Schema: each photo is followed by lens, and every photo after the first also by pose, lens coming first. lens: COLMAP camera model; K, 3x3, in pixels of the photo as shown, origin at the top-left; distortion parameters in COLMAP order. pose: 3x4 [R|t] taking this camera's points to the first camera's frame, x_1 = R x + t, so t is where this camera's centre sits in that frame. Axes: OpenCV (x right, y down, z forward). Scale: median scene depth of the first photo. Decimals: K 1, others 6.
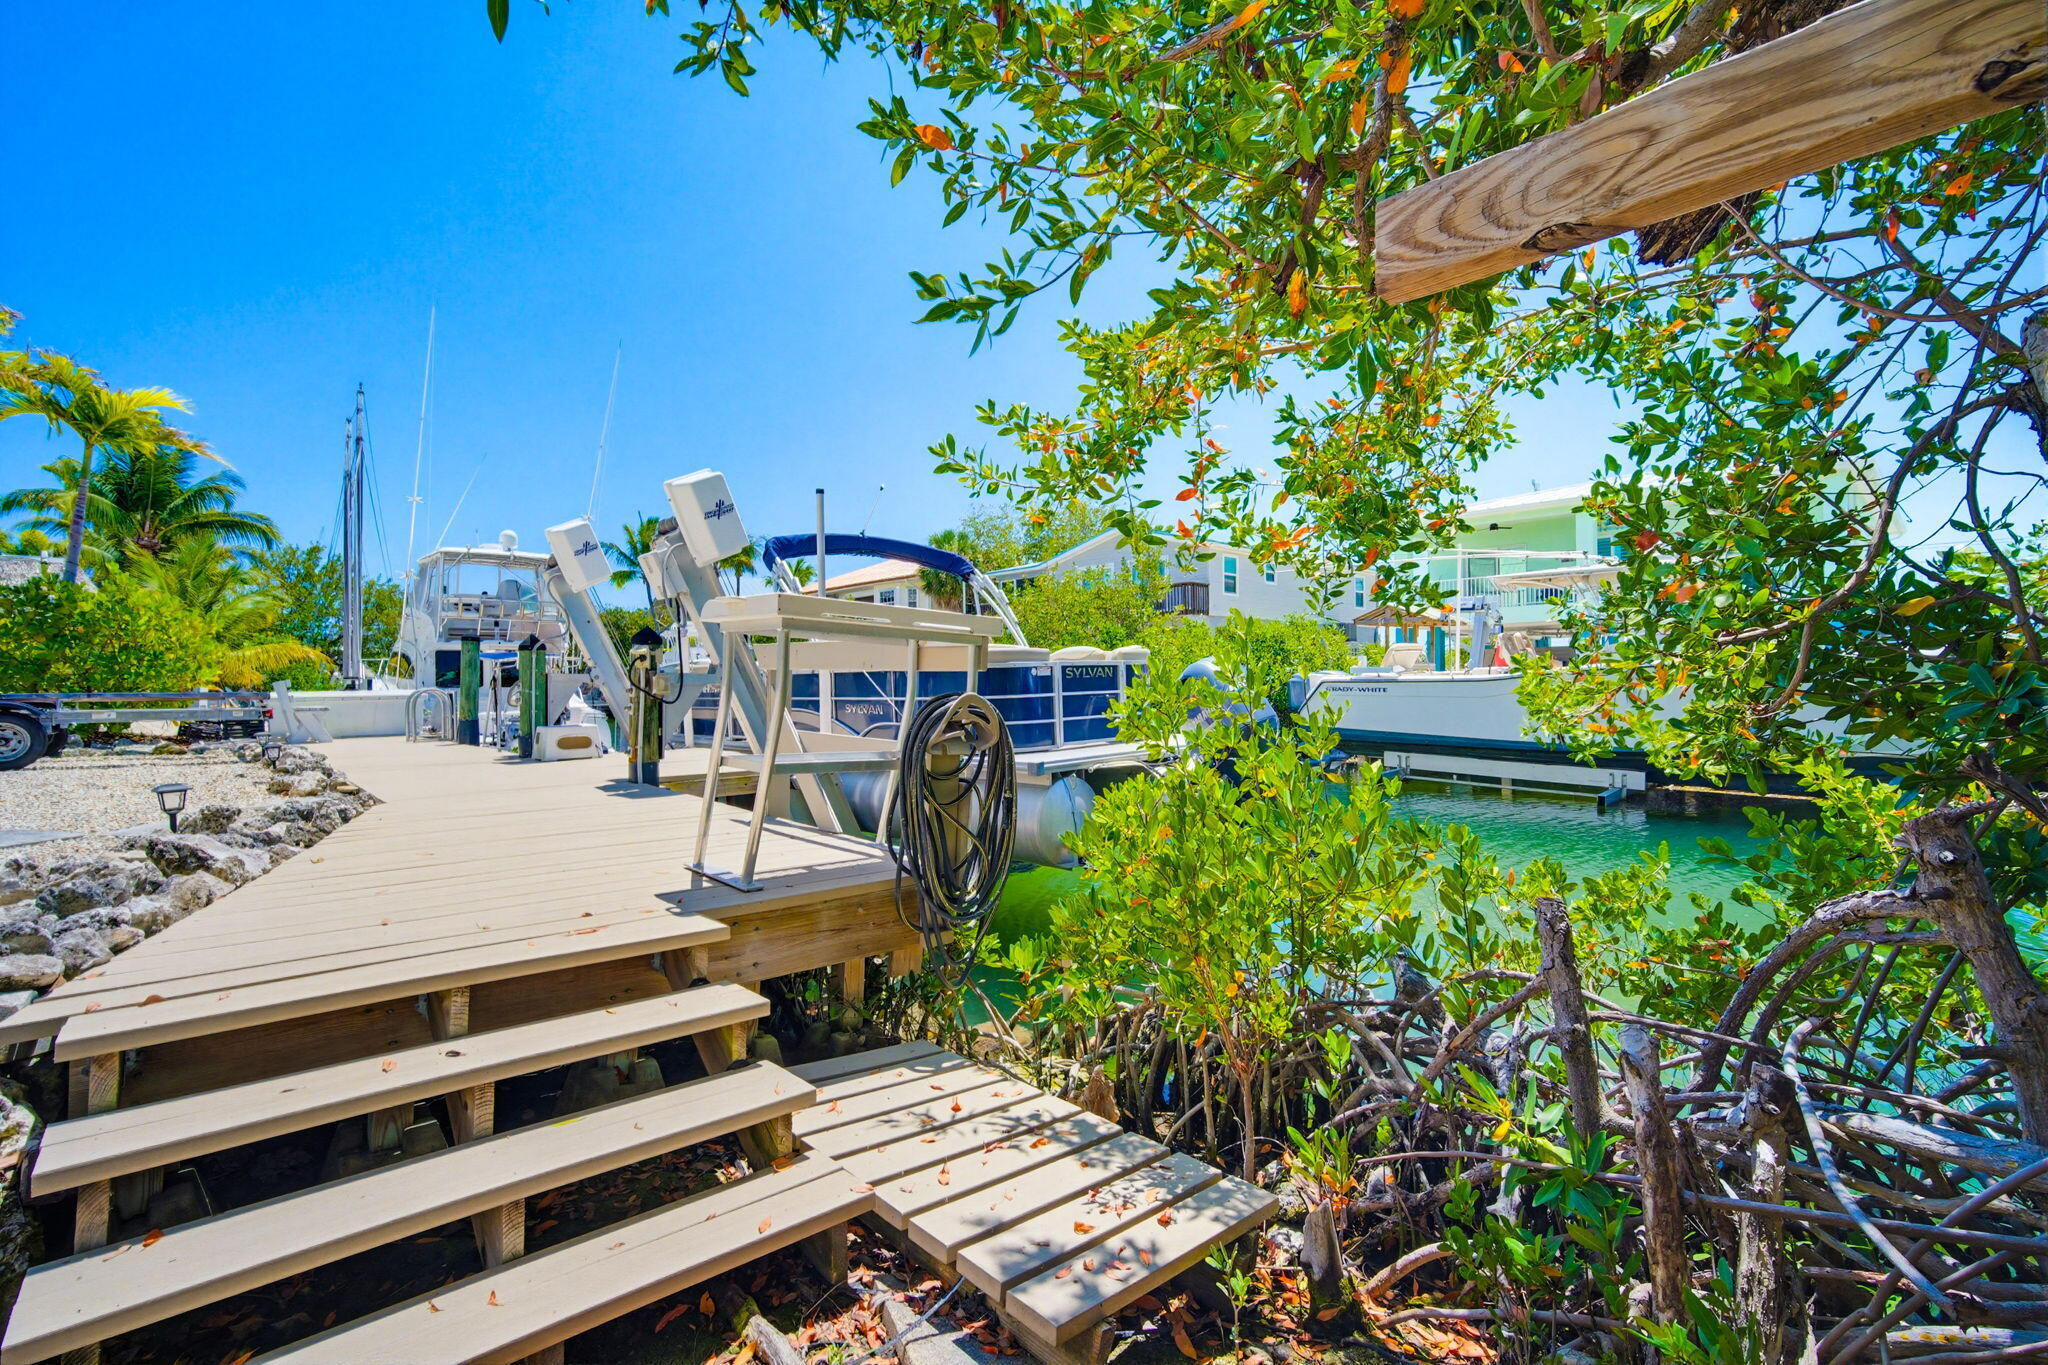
lens RADIAL K [[896.4, 0, 1012.8], [0, 896.4, 675.8], [0, 0, 1]] dist [-0.014545, 0.003911]
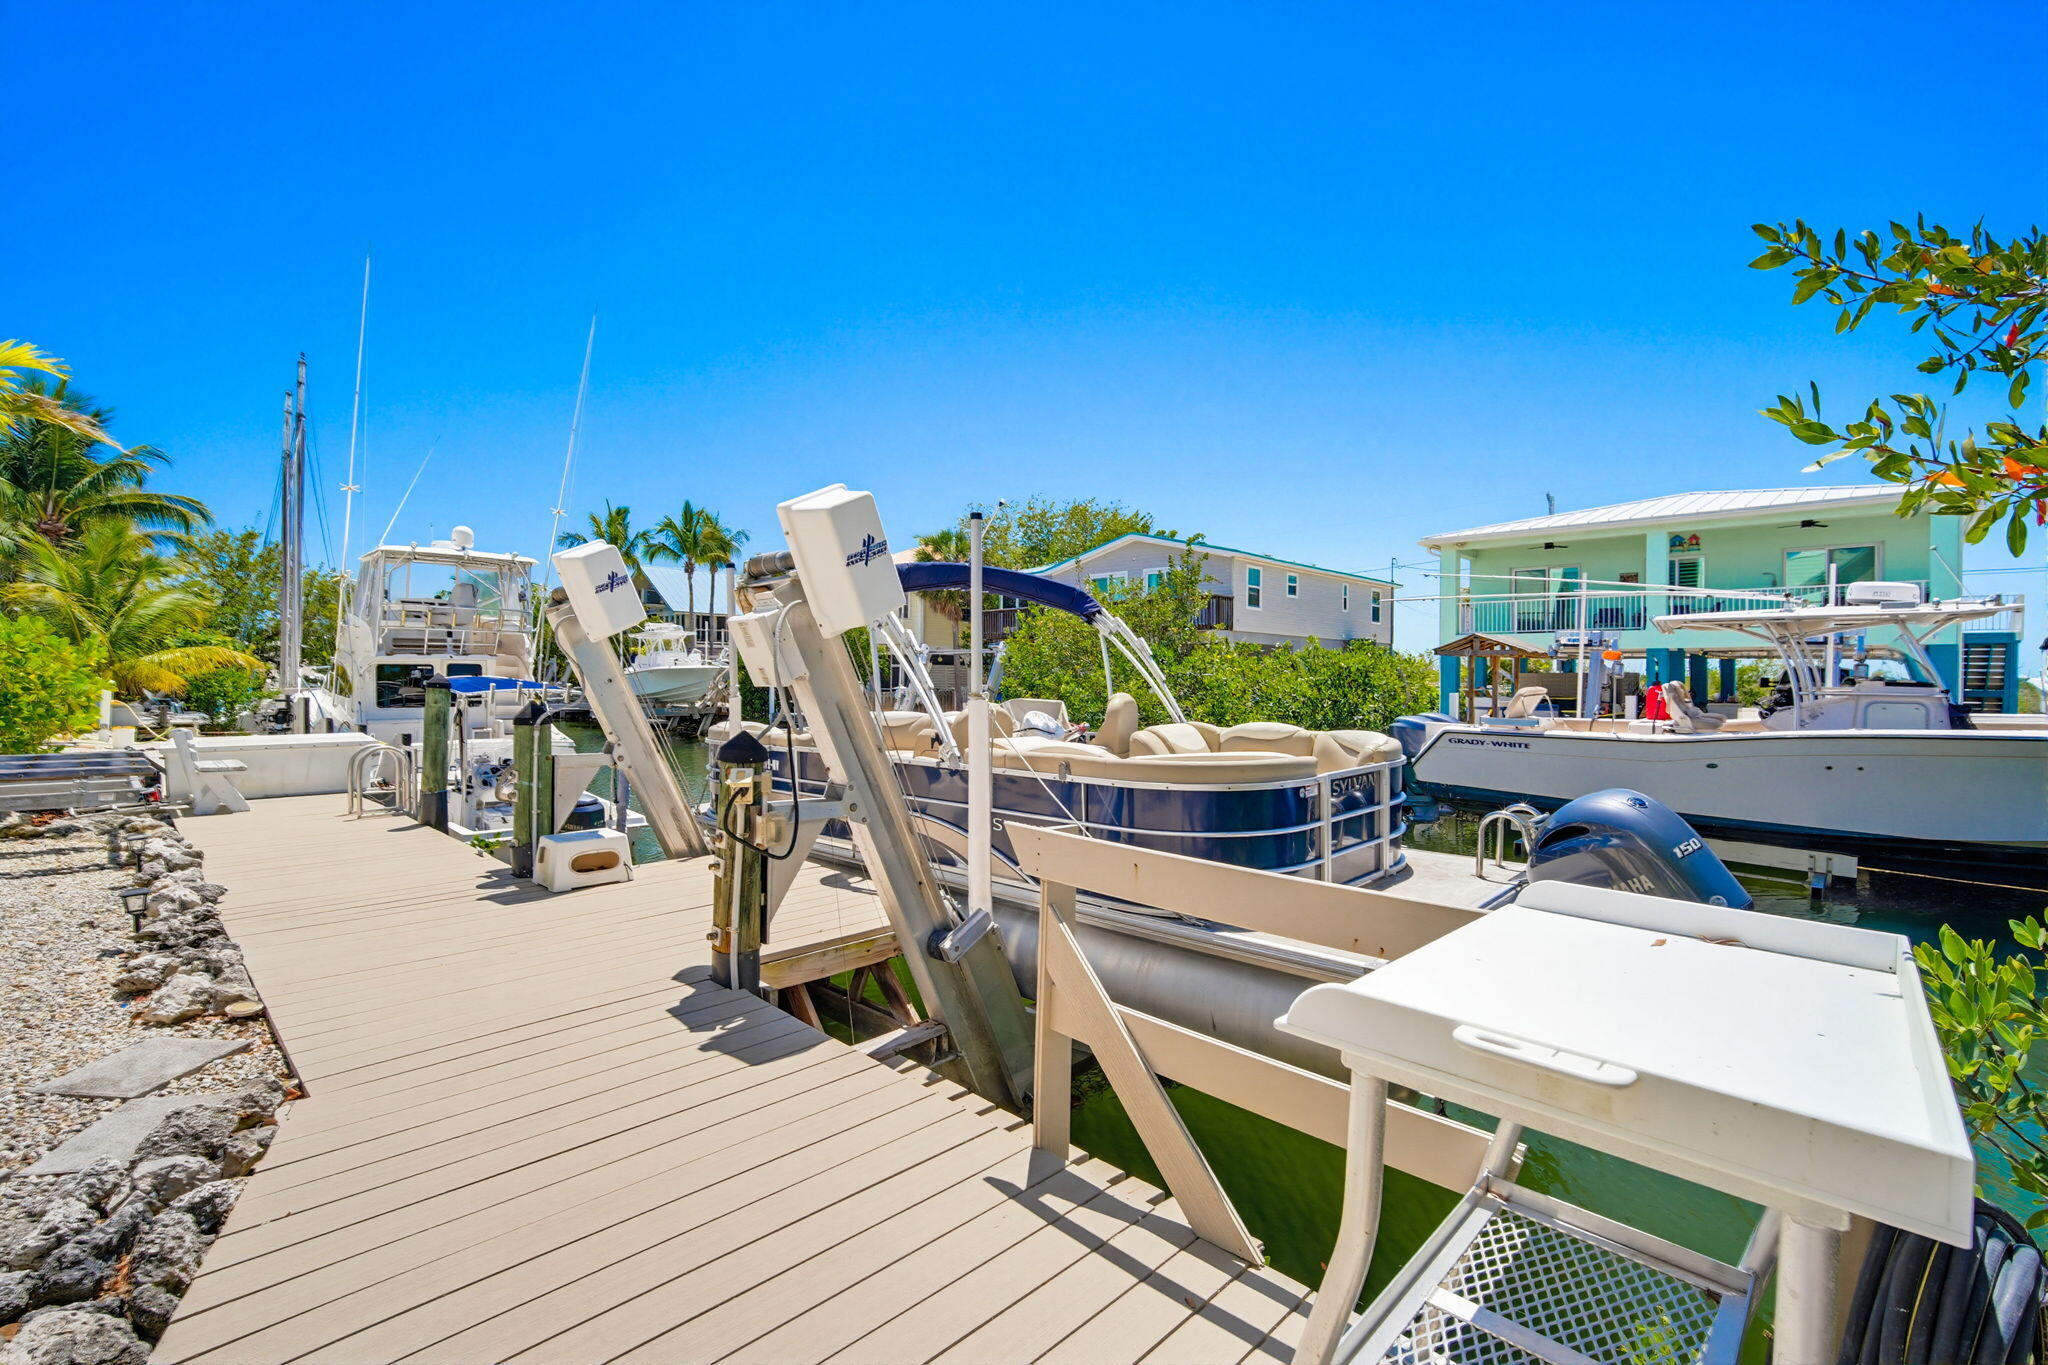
lens RADIAL K [[896.4, 0, 1012.6], [0, 896.4, 678.8], [0, 0, 1]] dist [-0.014545, 0.003911]
pose [[0.998998, 0.017077, 0.041380, -0.067603], [-0.017415, 0.999818, 0.007840, -0.027728], [-0.041238, -0.008553, 0.999113, 0.099492]]
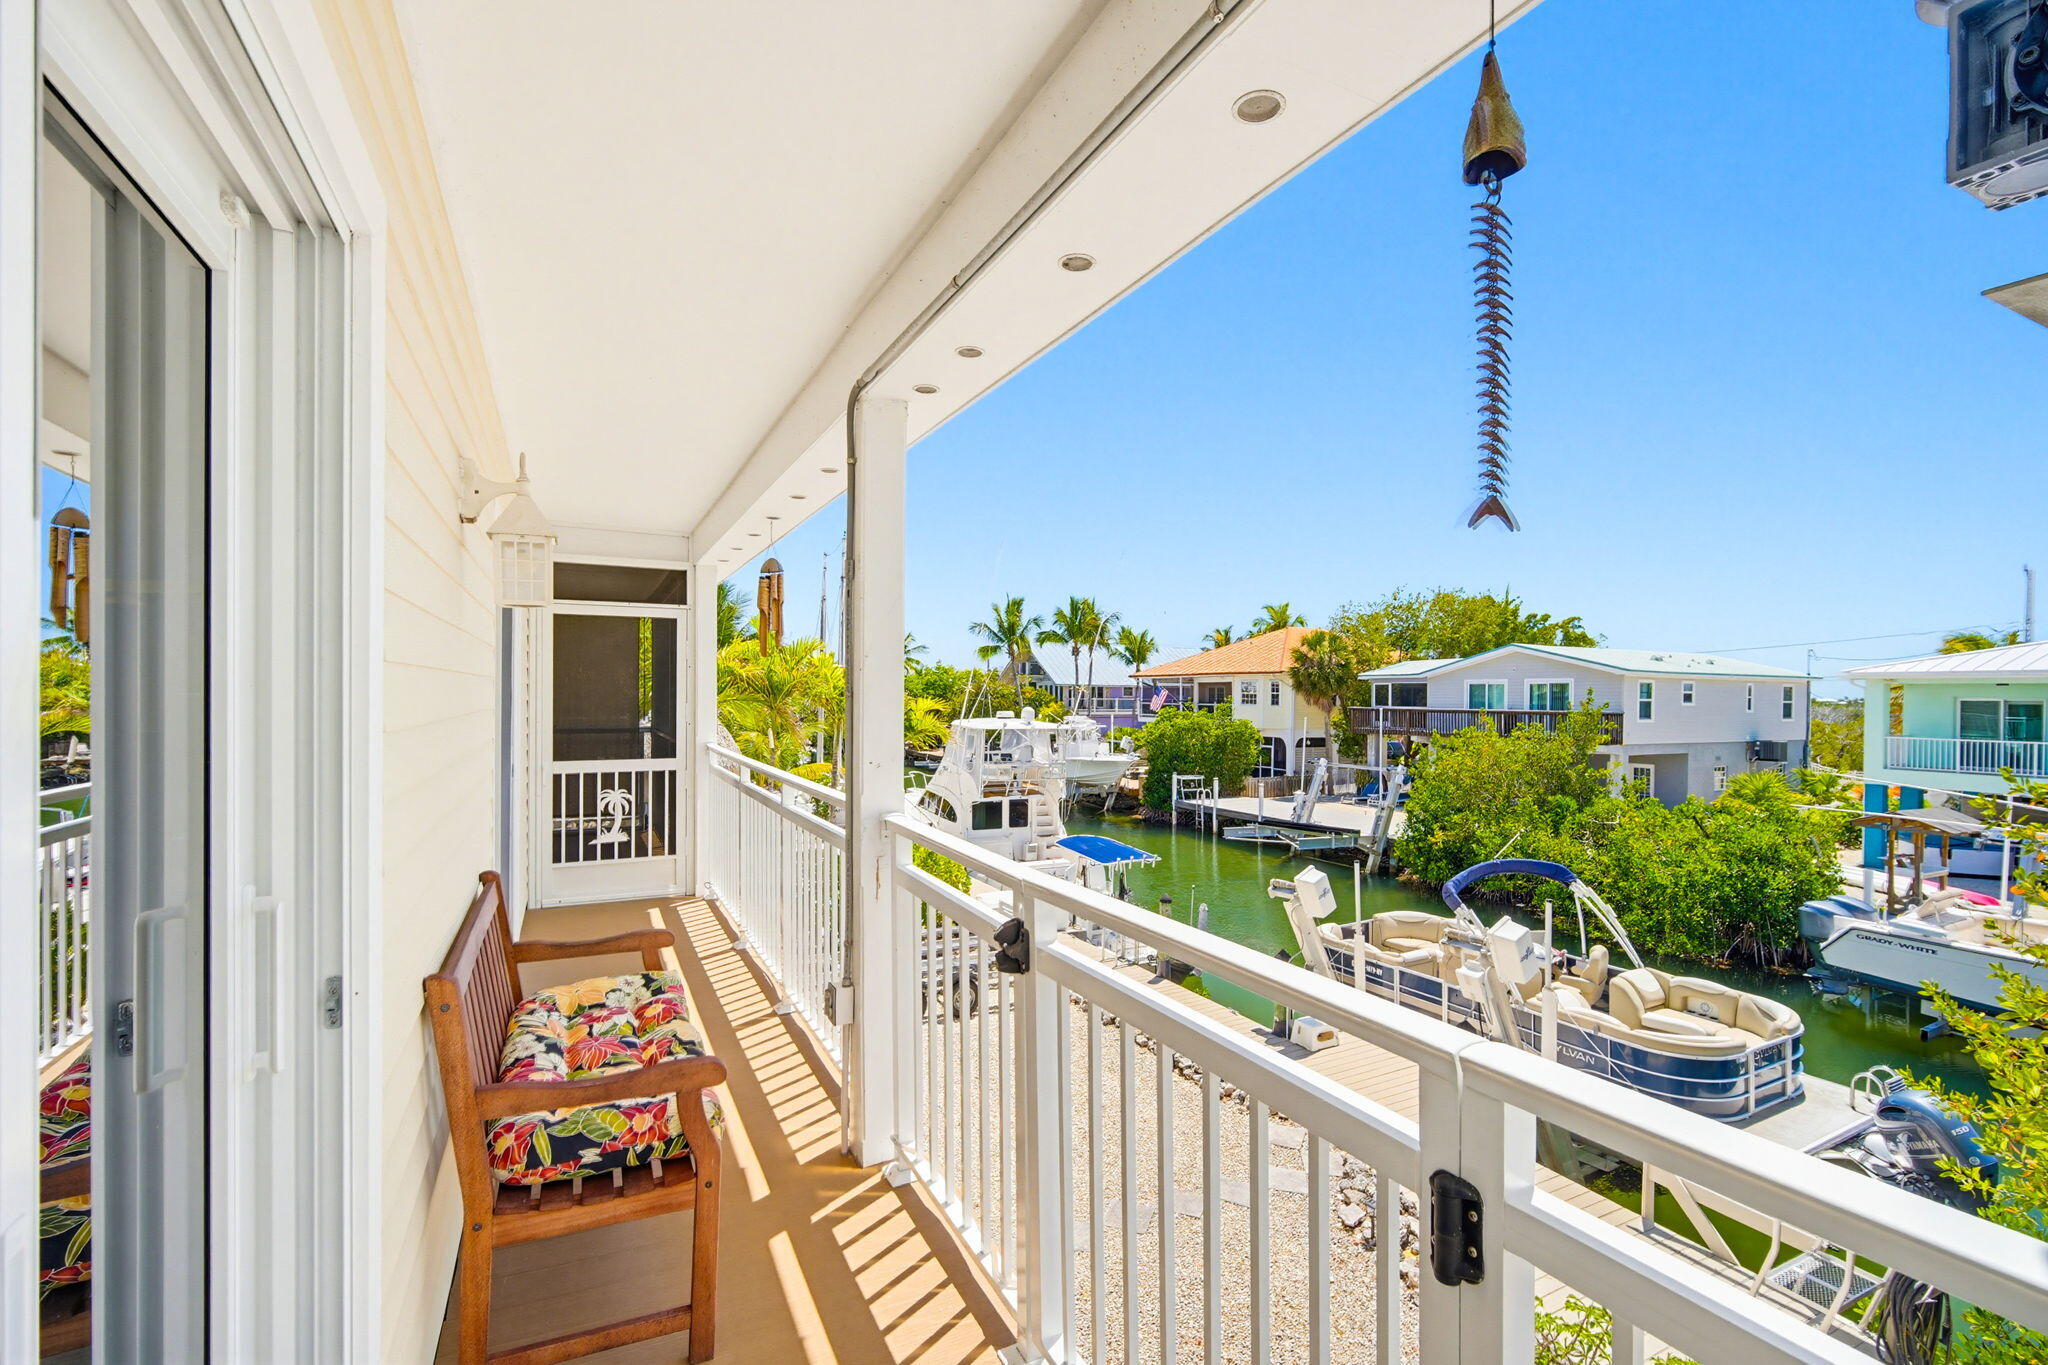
lens RADIAL K [[896.4, 0, 1025.7], [0, 896.4, 697.1], [0, 0, 1]] dist [-0.014545, 0.003911]
pose [[0.960323, 0.016606, -0.278396, -0.196199], [-0.013823, 0.999833, 0.011956, -0.169097], [0.278548, -0.007634, 0.960392, -0.182290]]
